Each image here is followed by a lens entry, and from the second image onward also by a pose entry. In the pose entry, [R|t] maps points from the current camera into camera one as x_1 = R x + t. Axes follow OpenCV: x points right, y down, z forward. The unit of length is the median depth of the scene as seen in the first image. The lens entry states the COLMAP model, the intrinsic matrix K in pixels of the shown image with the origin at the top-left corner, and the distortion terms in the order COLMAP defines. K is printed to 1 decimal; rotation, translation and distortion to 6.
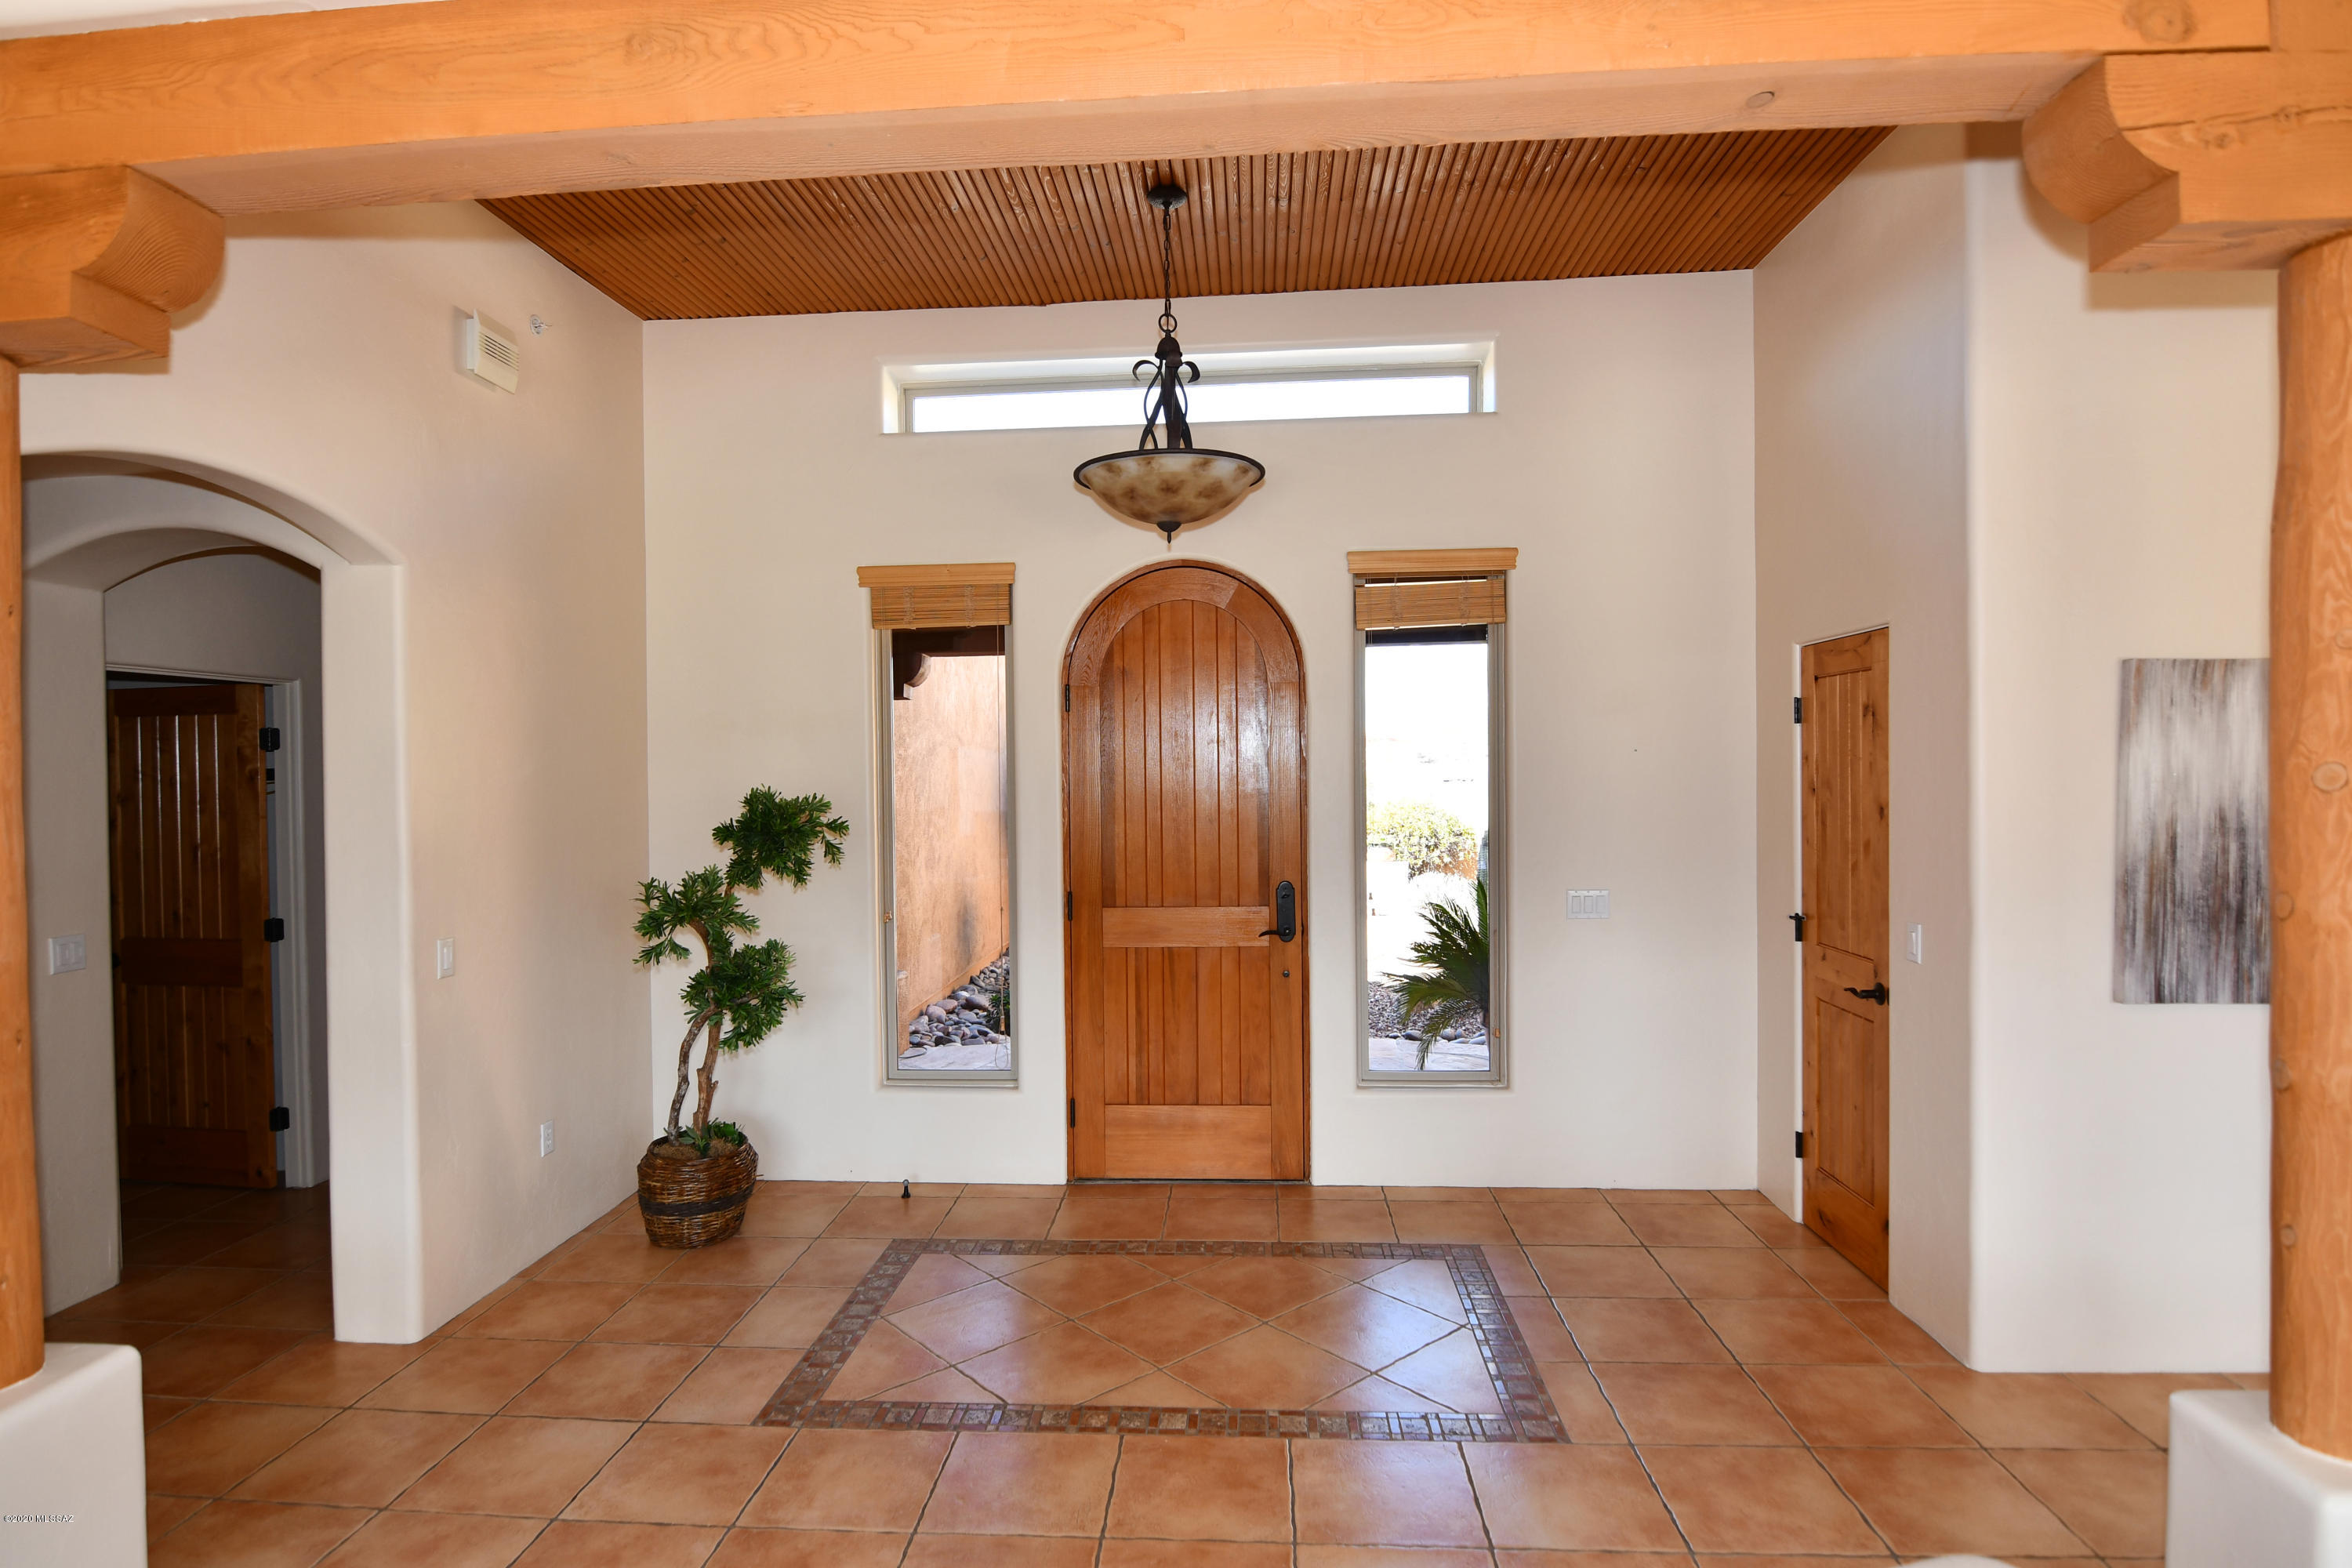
lens RADIAL K [[1202.9, 0, 1166.4], [0, 1202.9, 799.1], [0, 0, 1]] dist [-0.005586, -0.005648]
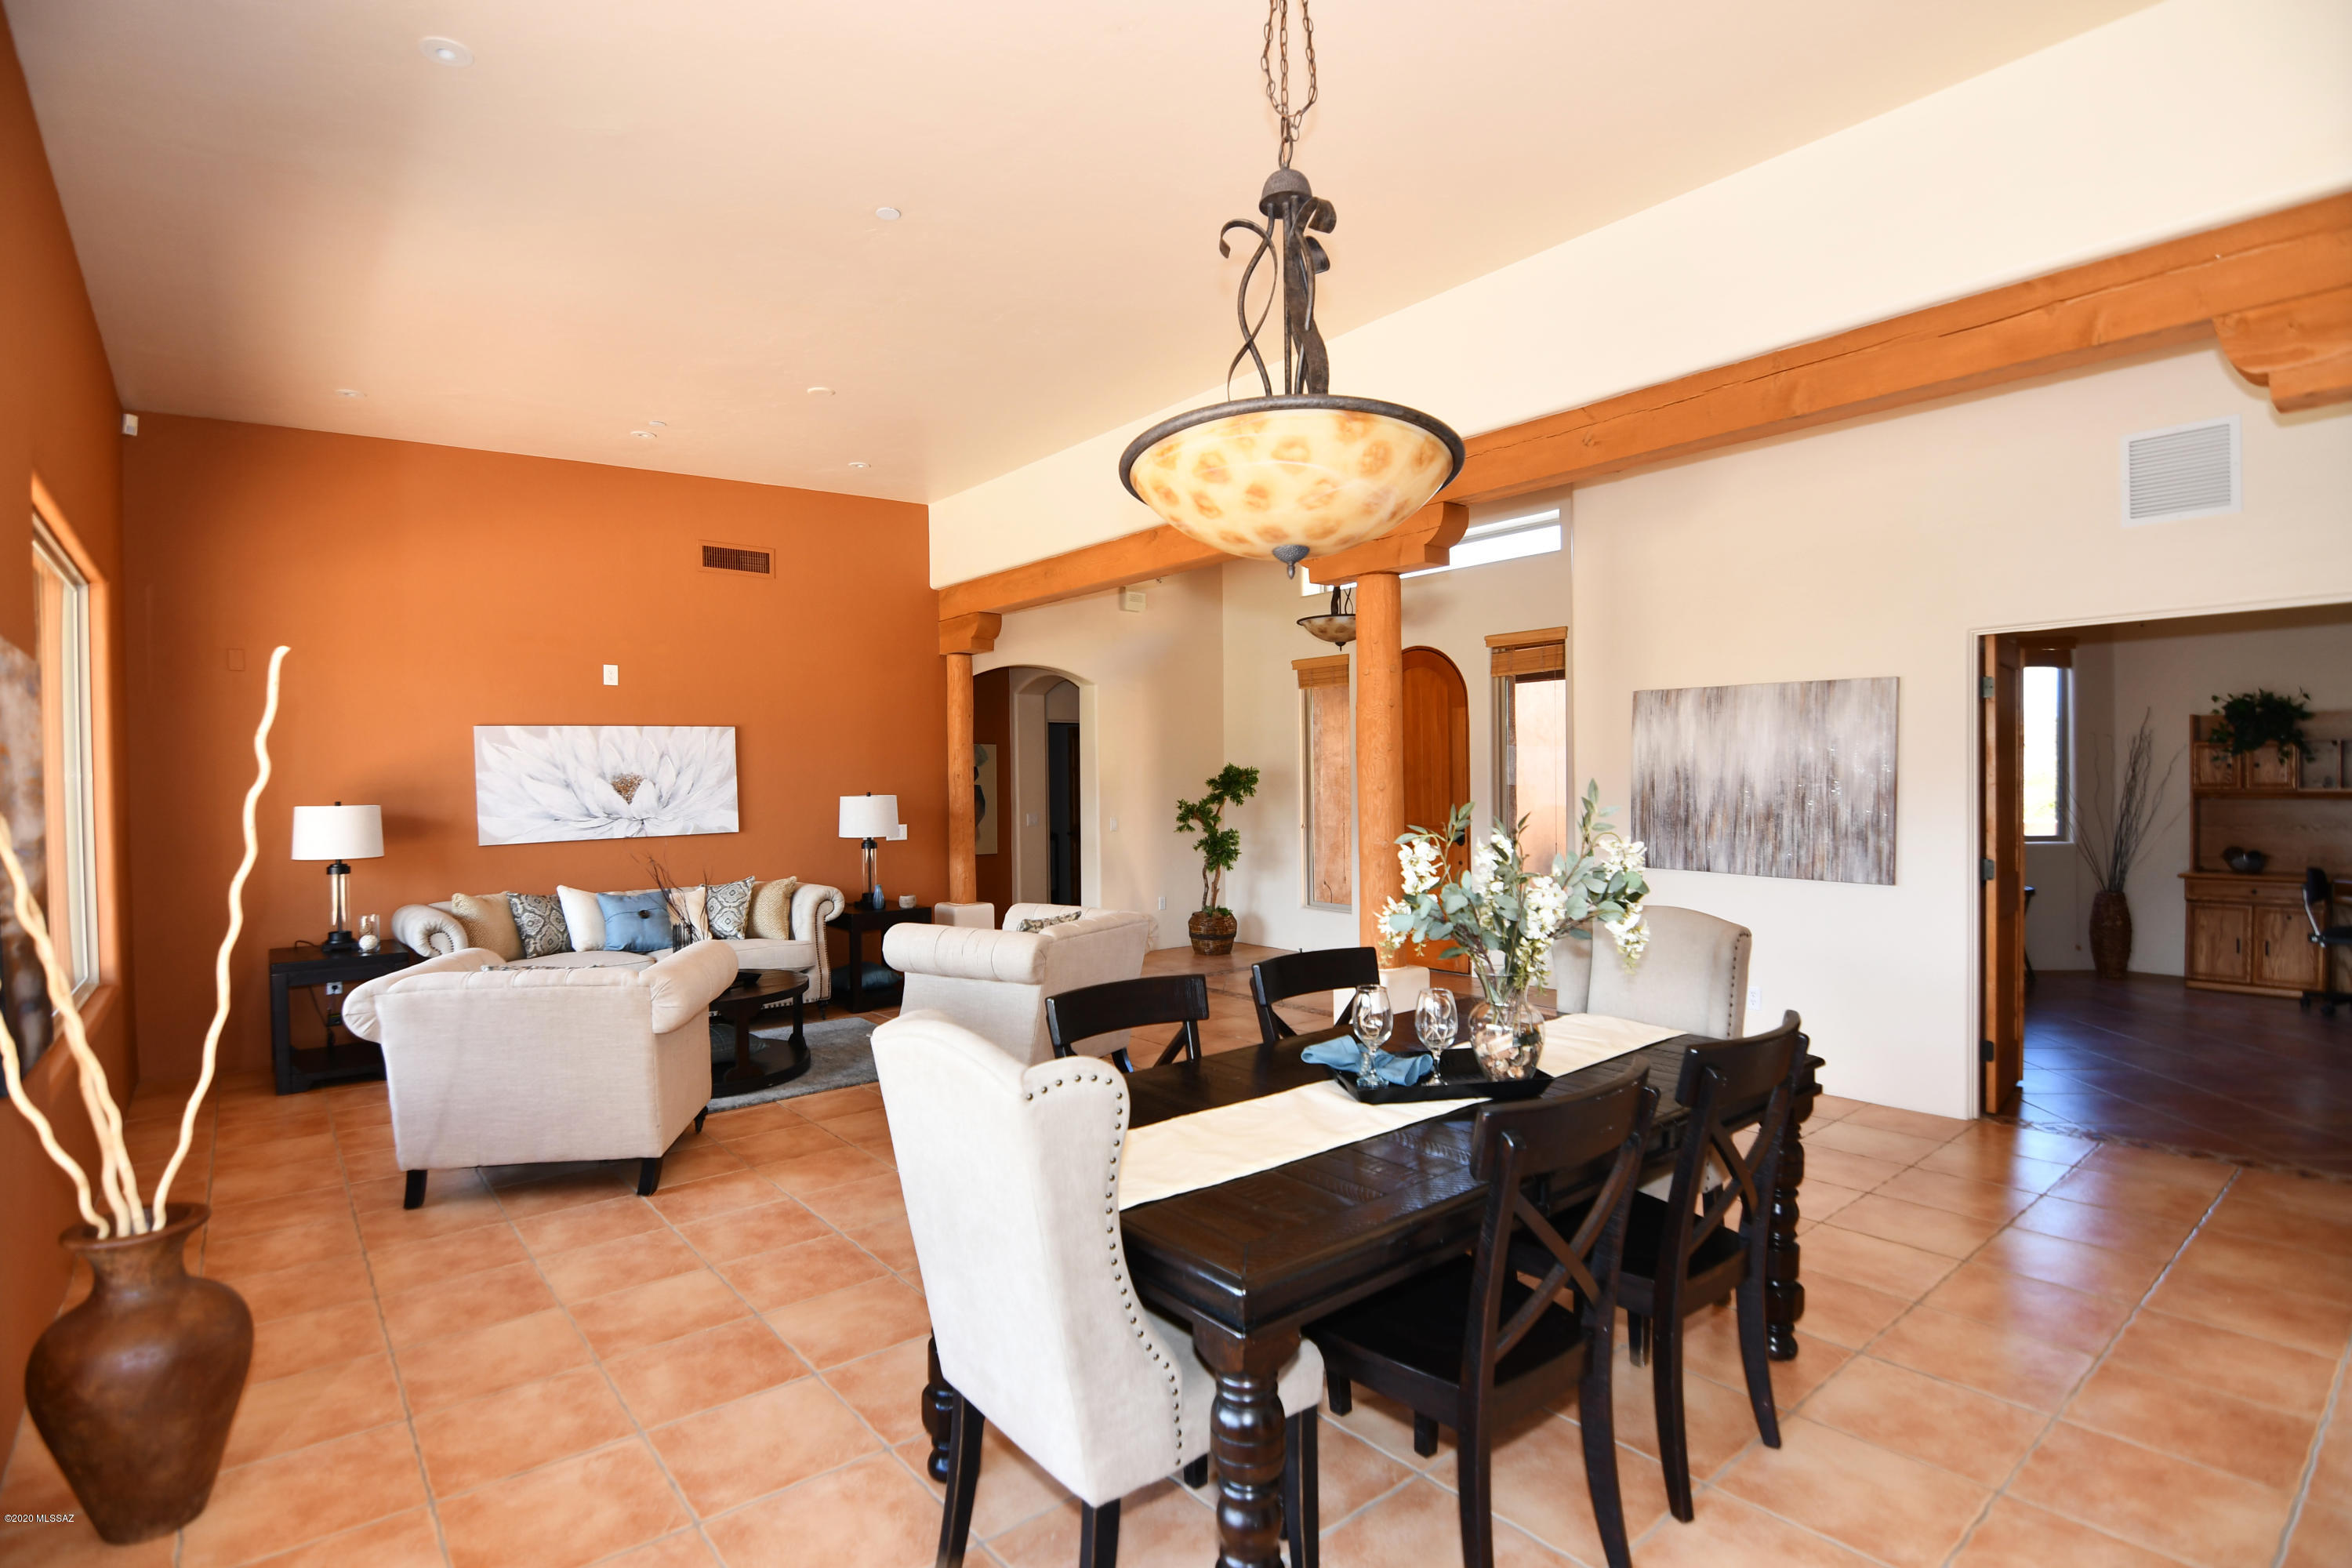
lens RADIAL K [[1138.1, 0, 1181.5], [0, 1138.1, 803.9], [0, 0, 1]] dist [-0.001711, -0.006477]
pose [[0.693675, 0.021701, -0.719961, 1.226091], [-0.017155, 0.999760, 0.013606, 0.041952], [0.720084, 0.002913, 0.693881, -0.621836]]
